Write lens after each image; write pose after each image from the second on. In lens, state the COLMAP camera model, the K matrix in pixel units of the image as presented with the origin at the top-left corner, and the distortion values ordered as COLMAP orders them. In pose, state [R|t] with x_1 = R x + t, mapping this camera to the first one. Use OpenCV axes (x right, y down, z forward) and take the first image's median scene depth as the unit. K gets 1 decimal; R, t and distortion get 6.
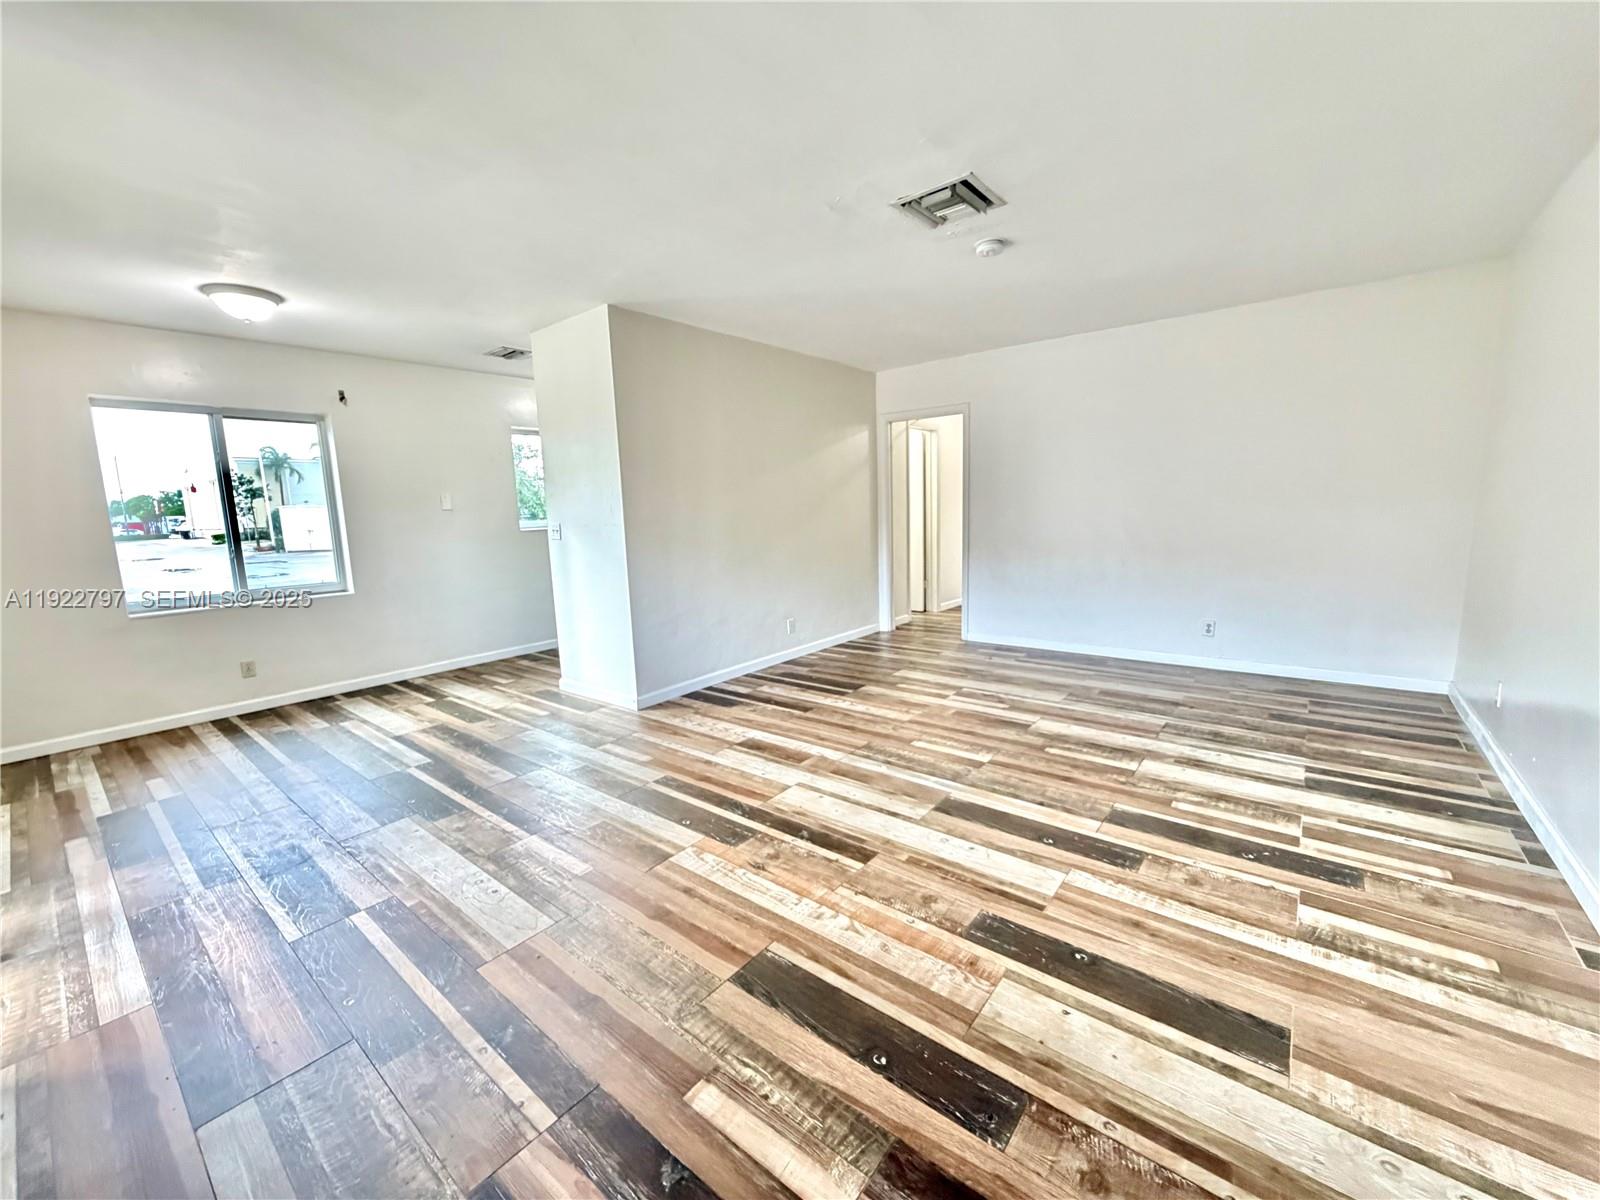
lens RADIAL K [[637.0, 0, 797.4], [0, 637.0, 597.8], [0, 0, 1]] dist [0.000162, -0.000152]
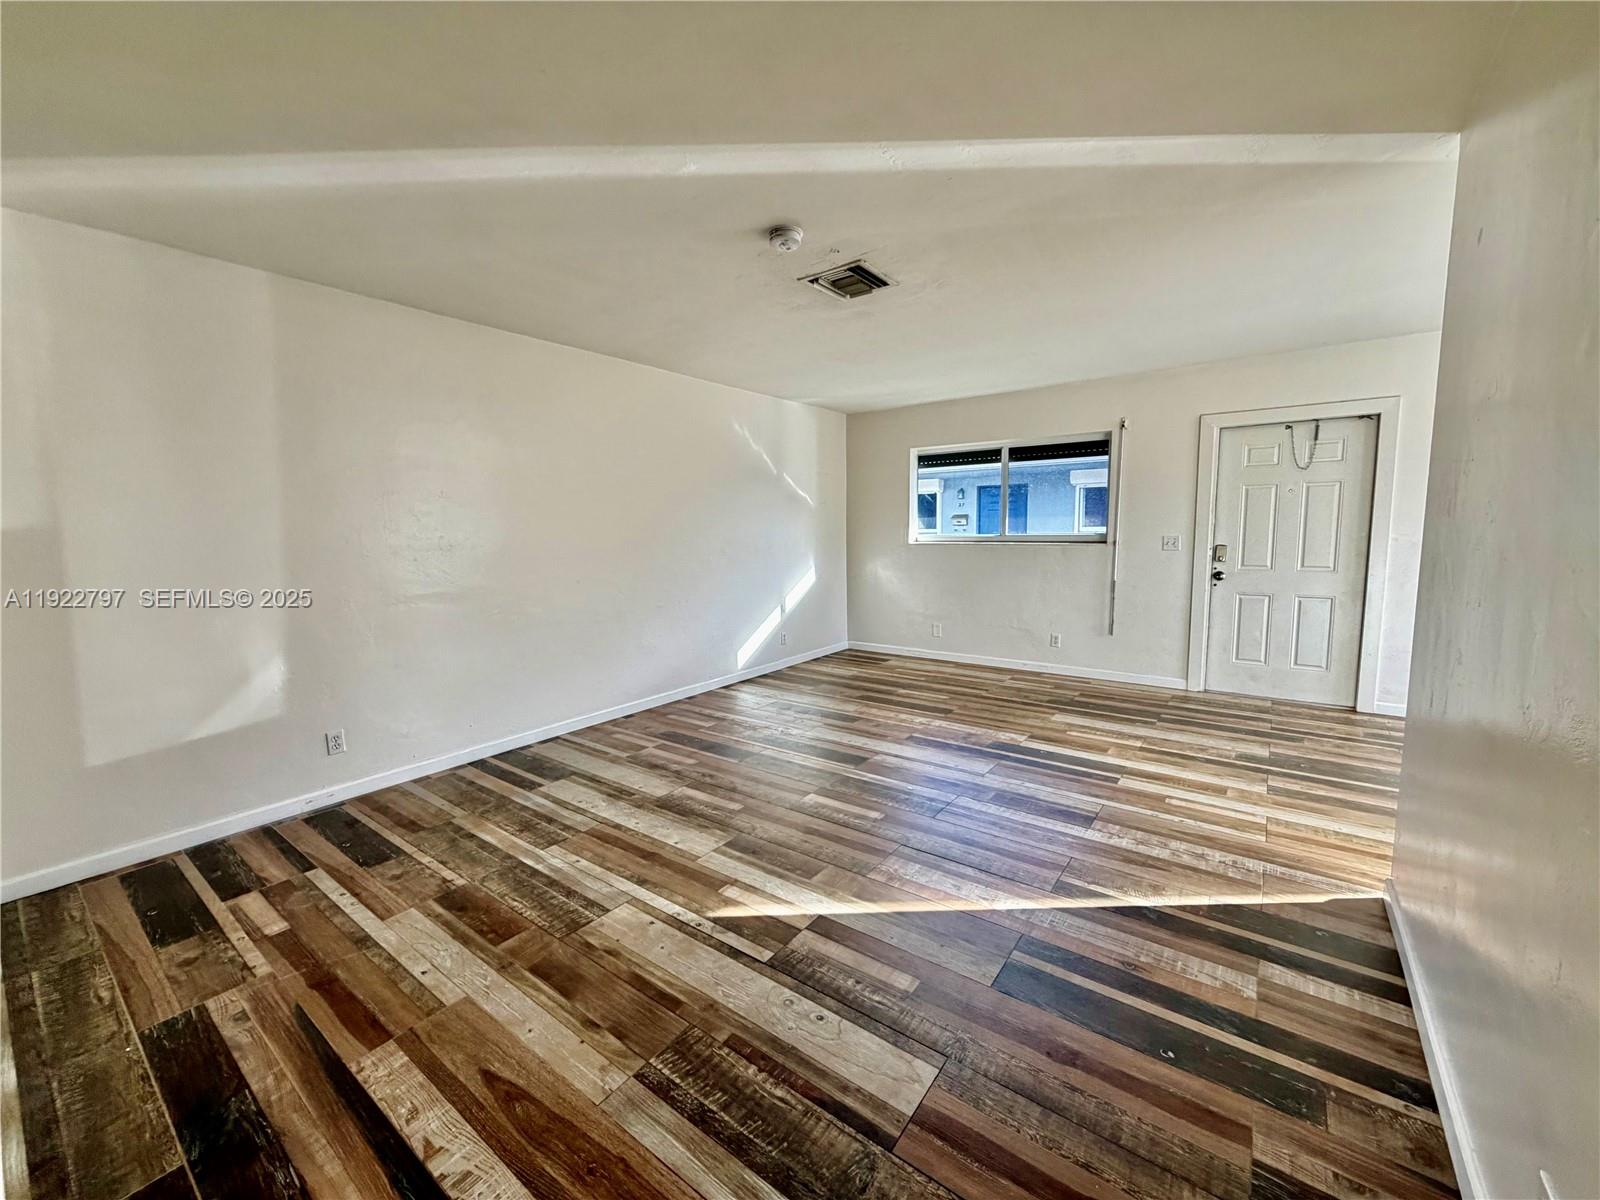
lens RADIAL K [[637.0, 0, 797.4], [0, 637.0, 597.8], [0, 0, 1]] dist [0.000162, -0.000152]
pose [[-0.998237, 0.052663, -0.027363, 0.338825], [0.043960, 0.965886, 0.255209, -0.312998], [0.039870, 0.253556, -0.966499, 1.950038]]
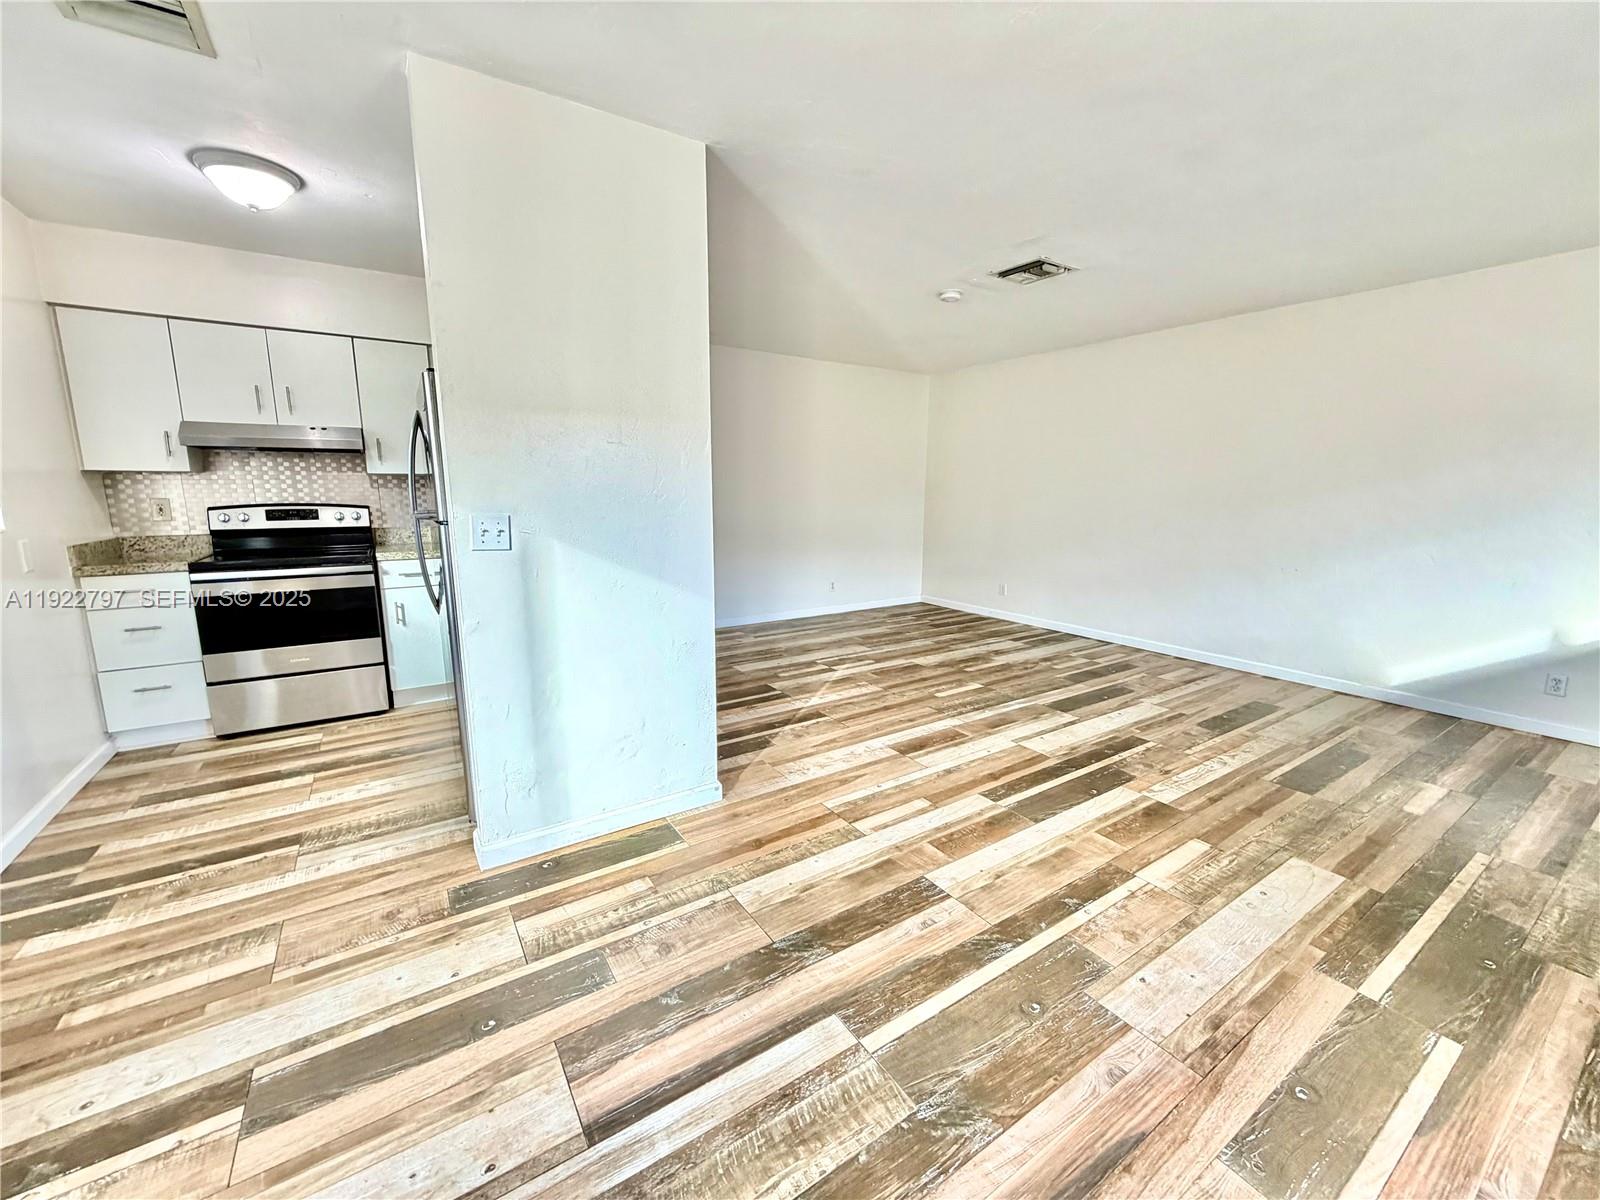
lens RADIAL K [[637.0, 0, 797.4], [0, 637.0, 597.8], [0, 0, 1]] dist [0.000162, -0.000152]
pose [[0.306870, -0.128912, 0.942981, -1.101224], [0.122977, 0.987849, 0.095026, -0.107078], [-0.943773, 0.086804, 0.318995, 0.949947]]
